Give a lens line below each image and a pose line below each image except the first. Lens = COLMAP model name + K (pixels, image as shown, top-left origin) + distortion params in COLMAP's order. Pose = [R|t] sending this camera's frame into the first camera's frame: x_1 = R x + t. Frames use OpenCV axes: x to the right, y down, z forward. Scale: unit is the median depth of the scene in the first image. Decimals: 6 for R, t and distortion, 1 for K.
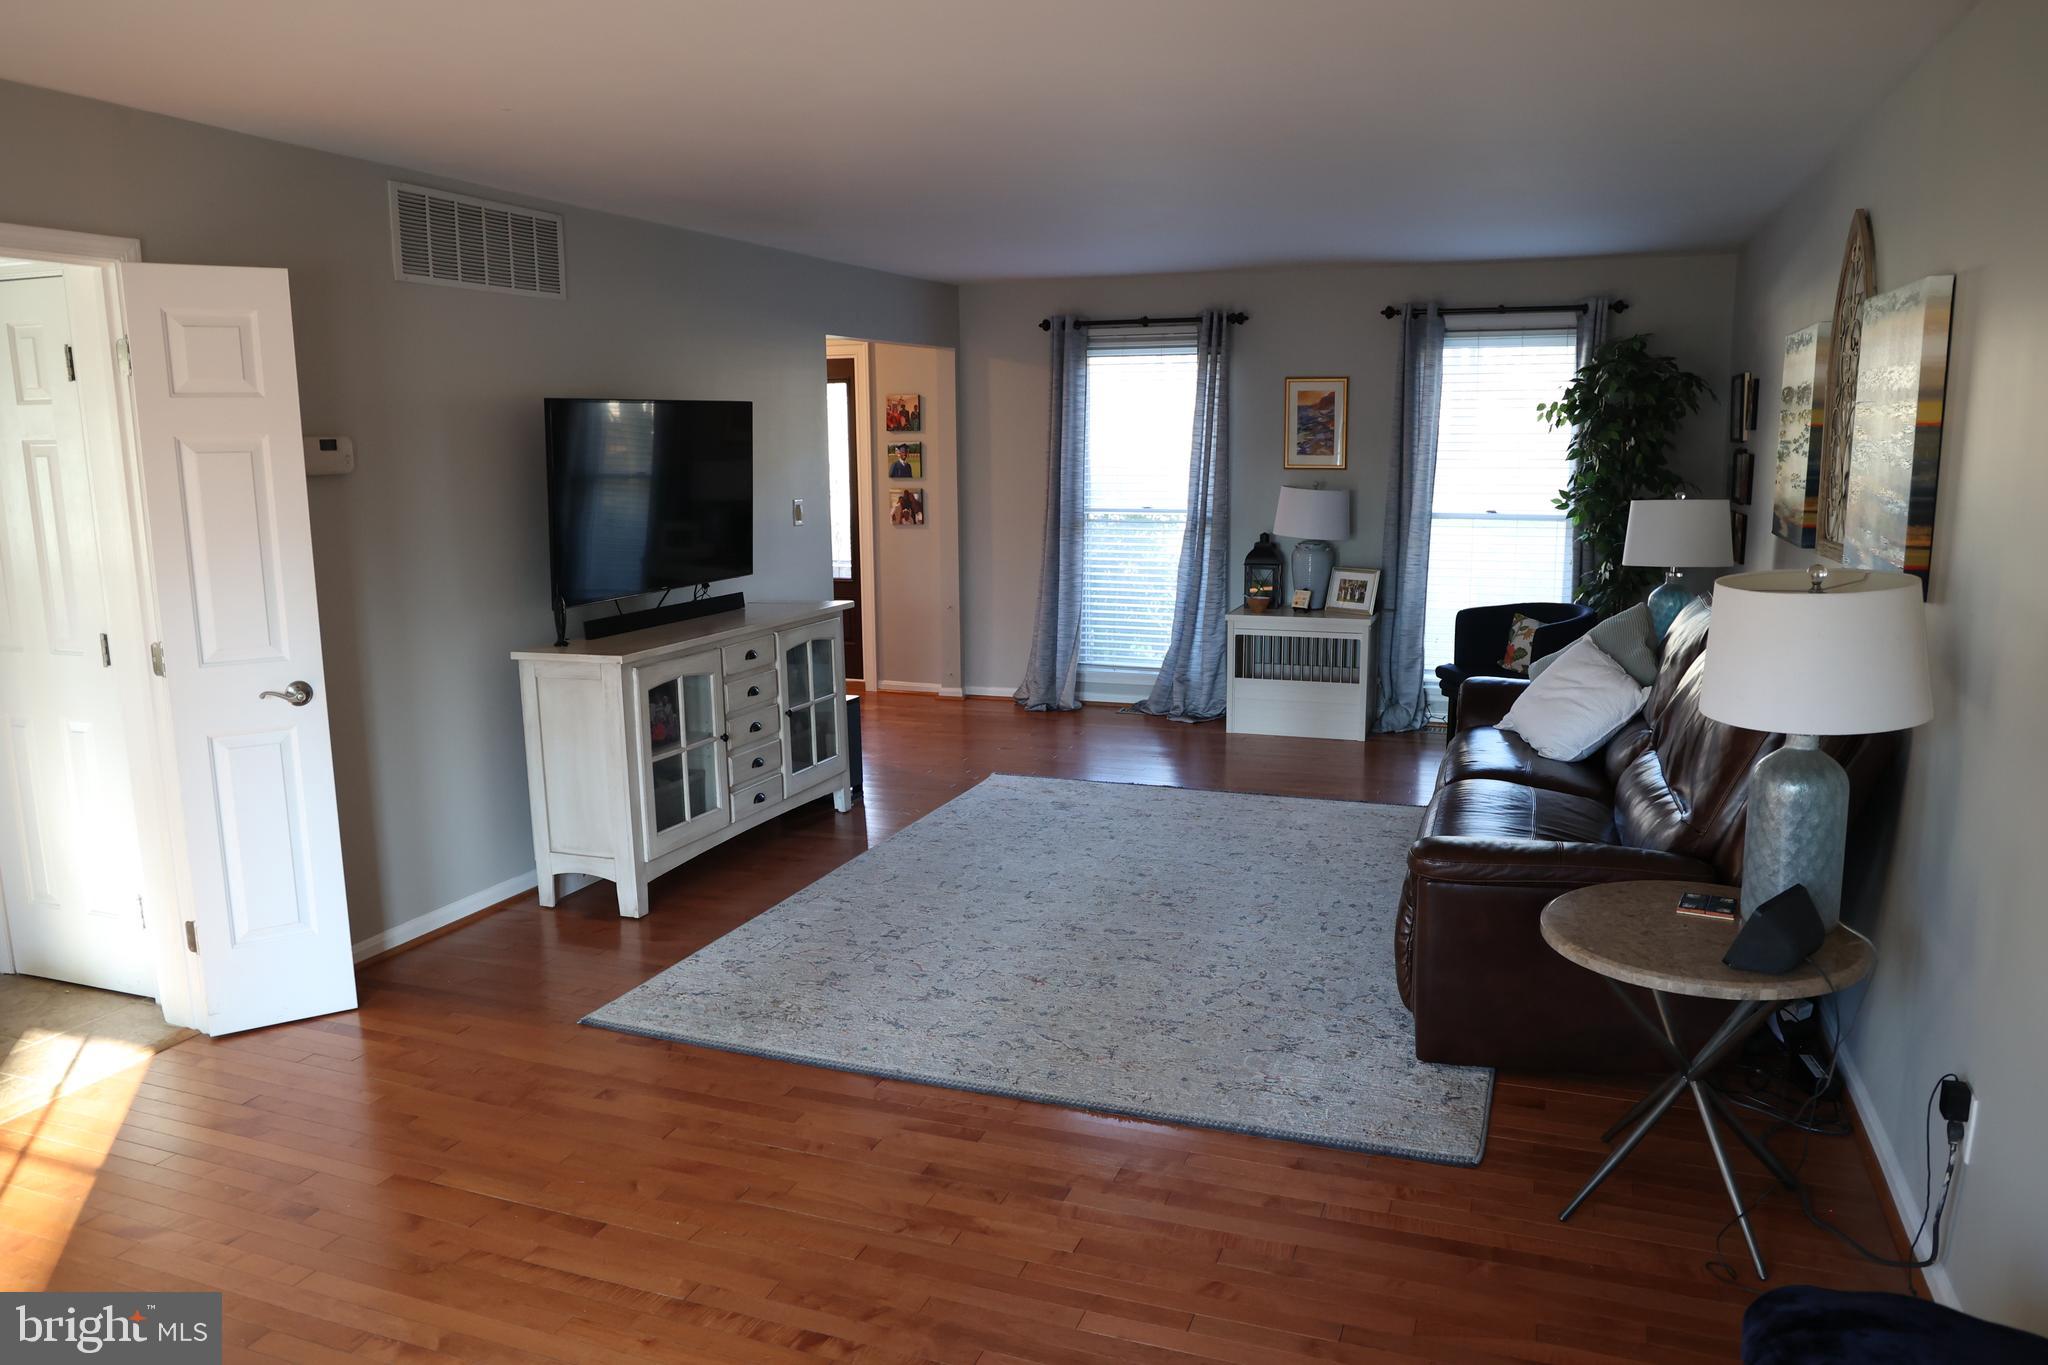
lens RADIAL K [[1438.6, 0, 1024.9], [0, 1438.6, 687.7], [0, 0, 1]] dist [-0.060474, 0.006395]
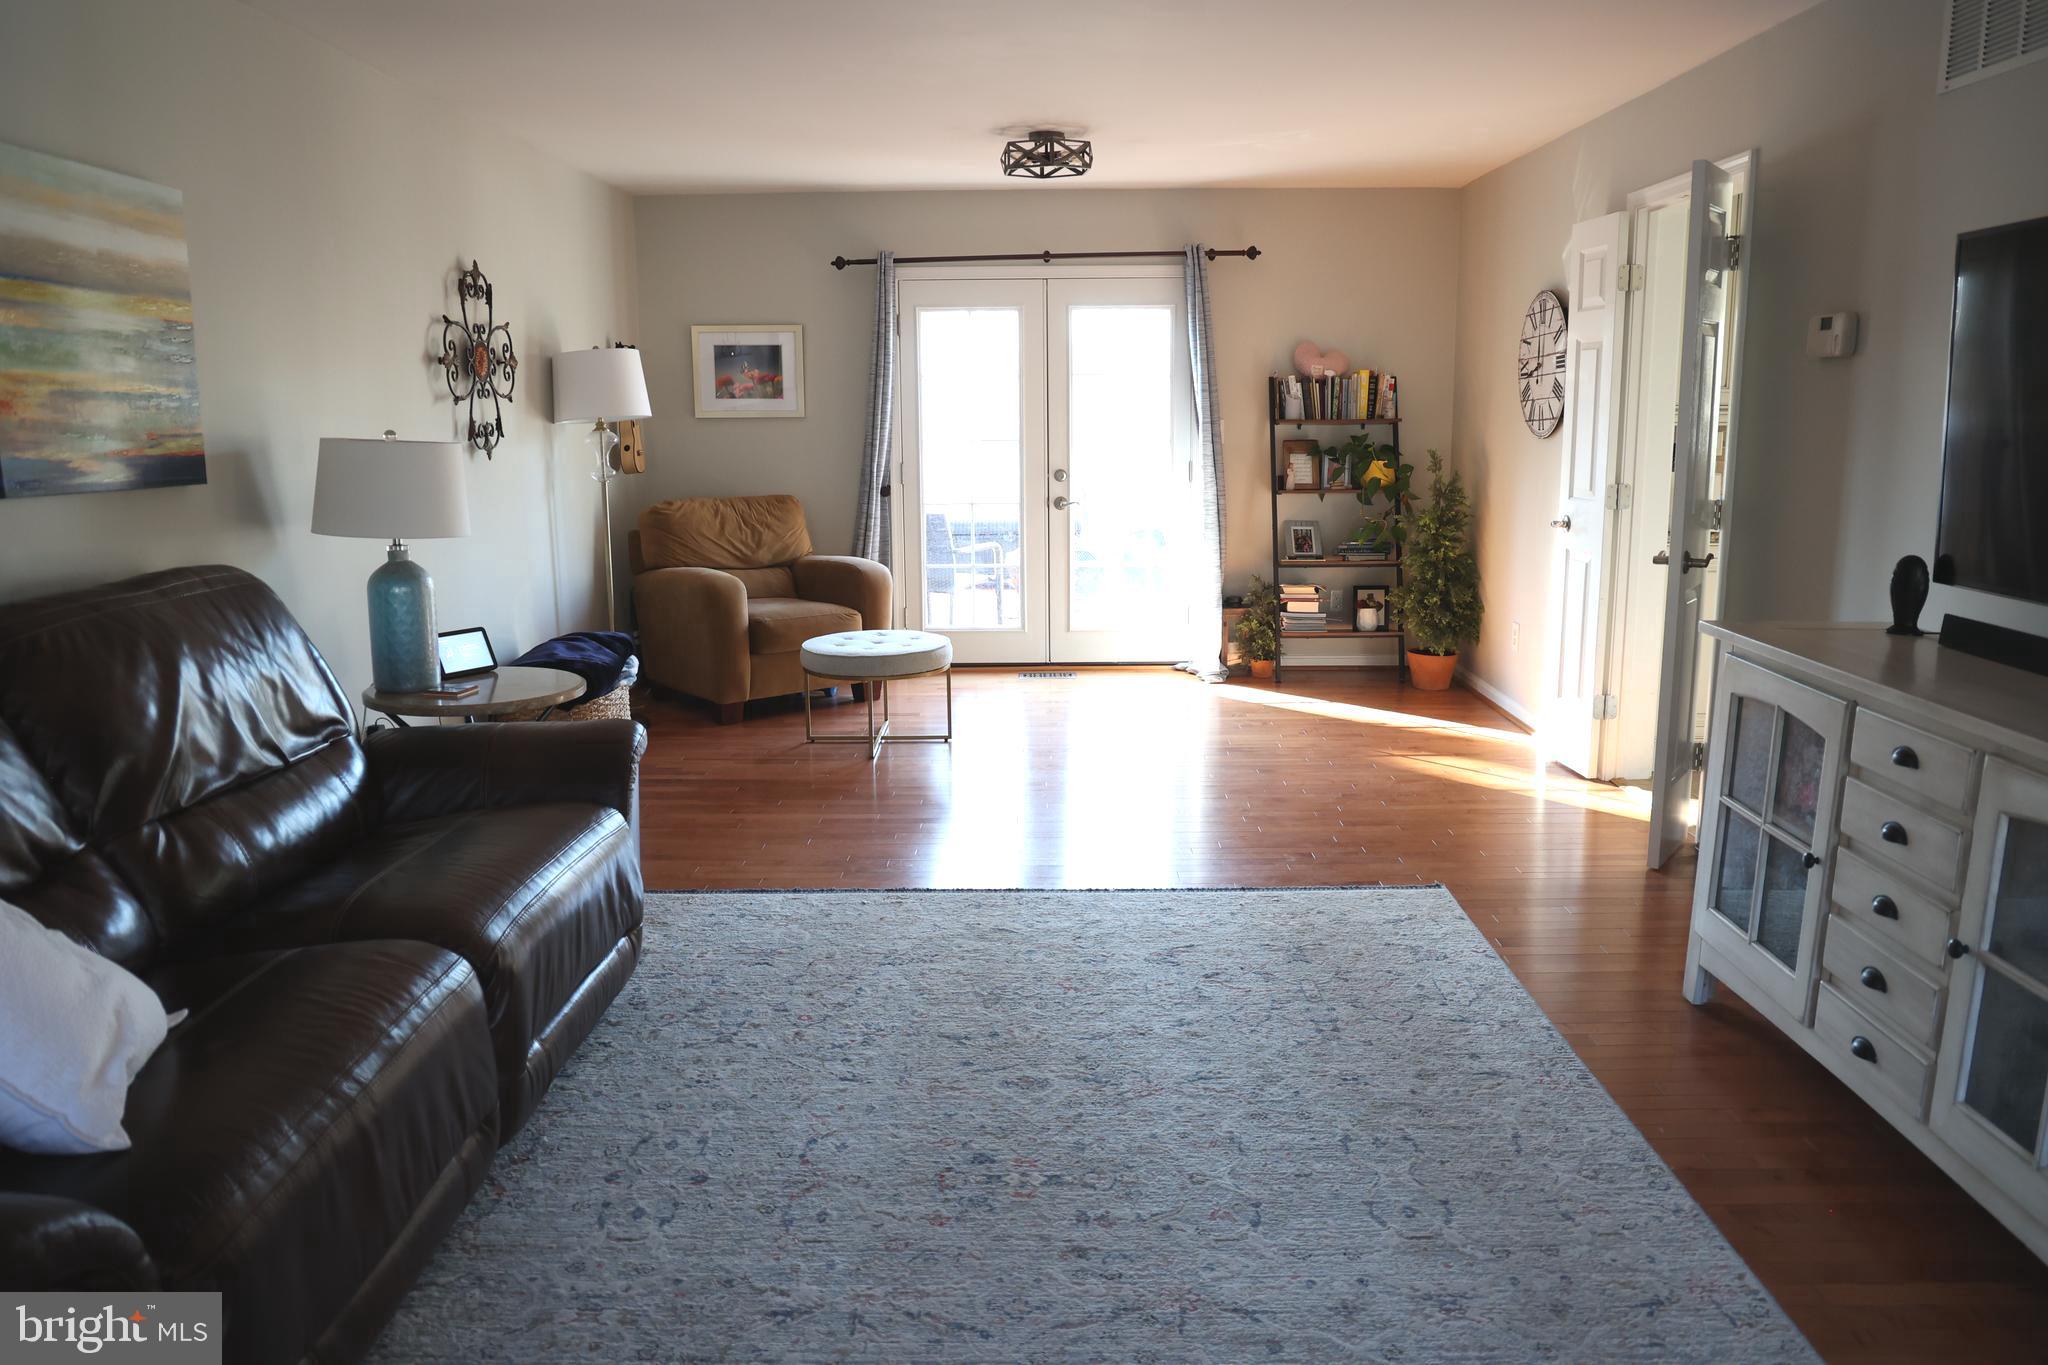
lens RADIAL K [[1438.6, 0, 1021.6], [0, 1438.6, 669.4], [0, 0, 1]] dist [-0.060474, 0.006395]
pose [[-0.940161, 0.075453, -0.332271, 0.283329], [-0.052780, 0.931153, 0.360790, -0.248489], [0.336618, 0.356738, -0.871451, 1.582950]]
